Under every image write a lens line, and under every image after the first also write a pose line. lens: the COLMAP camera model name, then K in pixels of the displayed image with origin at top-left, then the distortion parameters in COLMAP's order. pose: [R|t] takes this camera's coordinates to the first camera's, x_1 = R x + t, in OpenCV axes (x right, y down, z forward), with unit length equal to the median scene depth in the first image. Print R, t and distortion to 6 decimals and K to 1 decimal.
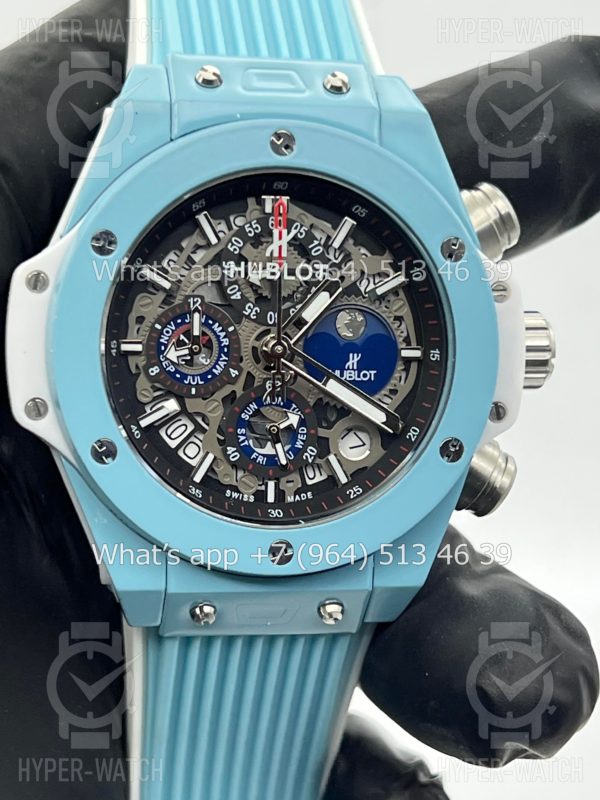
lens RADIAL K [[1888.6, 0, 299.0], [0, 1888.6, 405.6], [0, 0, 1]] dist [0.244636, 0.000000]
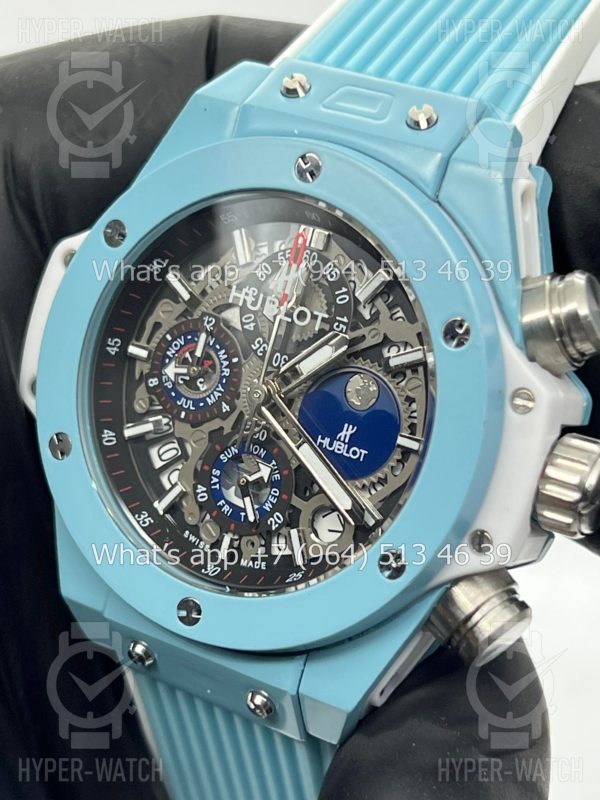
lens RADIAL K [[1888.6, 0, 294.1], [0, 1888.6, 399.6], [0, 0, 1]] dist [0.244636, 0.000000]
pose [[0.743896, 0.253965, -0.618159, 0.545425], [-0.271555, 0.960044, 0.067635, -0.090856], [0.610637, 0.117551, 0.783138, 0.312693]]
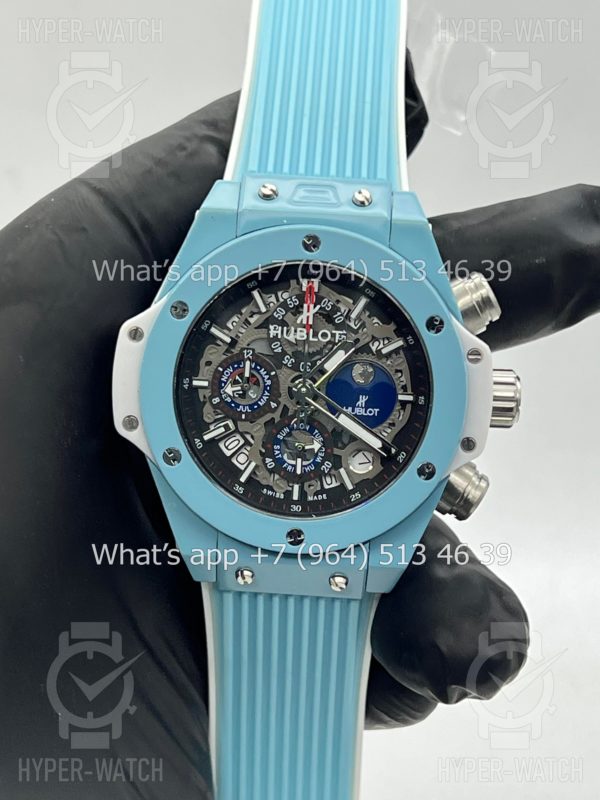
lens RADIAL K [[1888.6, 0, 300.2], [0, 1888.6, 396.4], [0, 0, 1]] dist [0.244636, 0.000000]
pose [[0.976203, 0.061144, -0.208059, 0.272411], [-0.055532, 0.997921, 0.032712, -0.069958], [0.209626, -0.020380, 0.977569, -0.350869]]
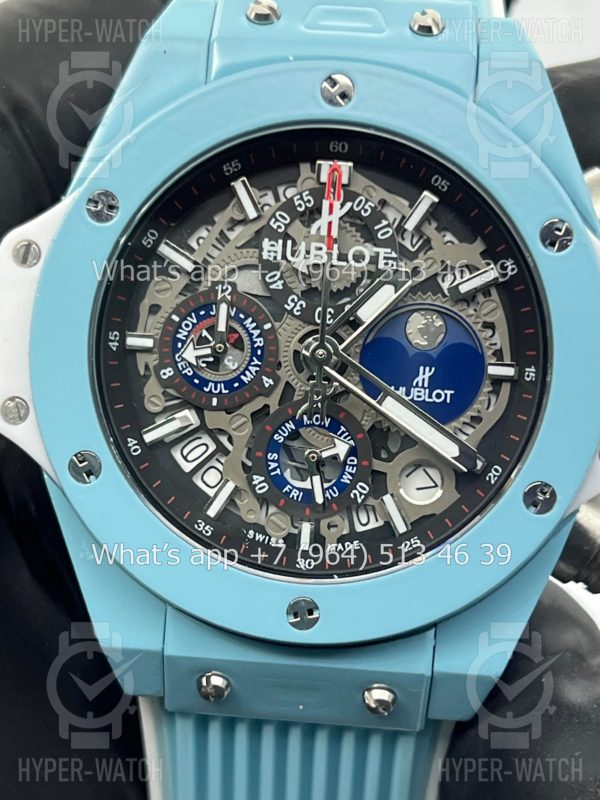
lens RADIAL K [[1888.6, 0, 298.6], [0, 1888.6, 404.7], [0, 0, 1]] dist [0.244636, 0.000000]
pose [[0.972481, 0.054445, -0.226533, 0.157151], [-0.066970, 0.996601, -0.047976, 0.029100], [0.223151, 0.061826, 0.972821, 0.235068]]
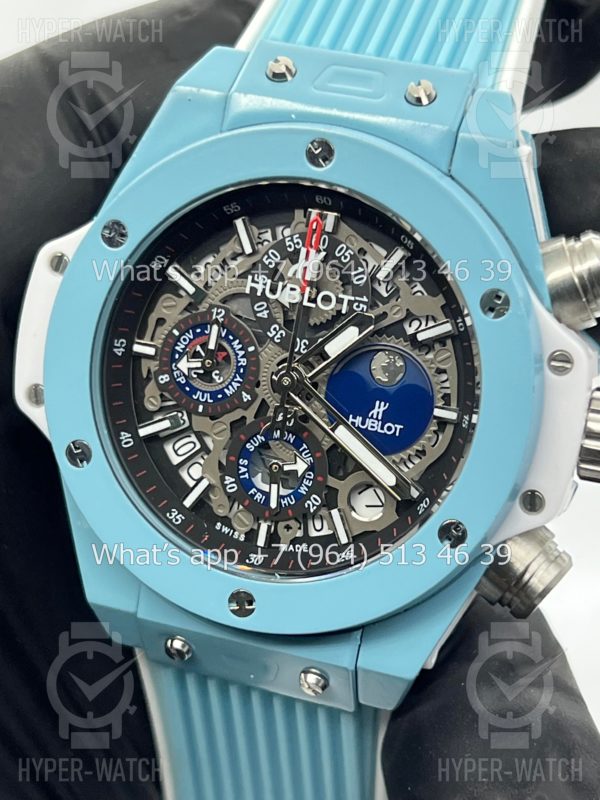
lens RADIAL K [[1888.6, 0, 301.6], [0, 1888.6, 402.9], [0, 0, 1]] dist [0.244636, 0.000000]
pose [[0.879382, 0.191536, -0.435892, 0.383076], [-0.178529, 0.981366, 0.071054, -0.083585], [0.441378, 0.015336, 0.897190, 0.199551]]
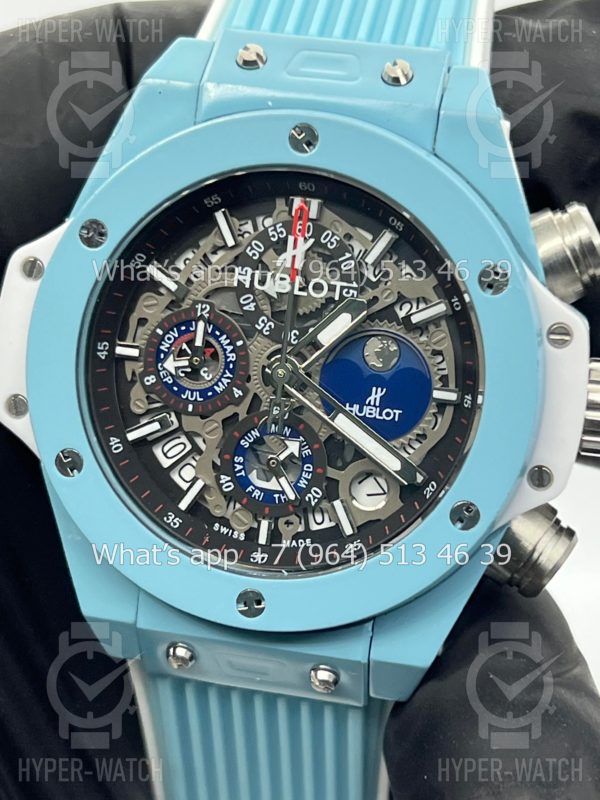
lens RADIAL K [[1888.6, 0, 299.3], [0, 1888.6, 396.6], [0, 0, 1]] dist [0.244636, 0.000000]
pose [[0.927747, 0.125545, -0.351460, 0.302730], [-0.117858, 0.992087, 0.043275, -0.057241], [0.354112, 0.001274, 0.935202, 0.183067]]
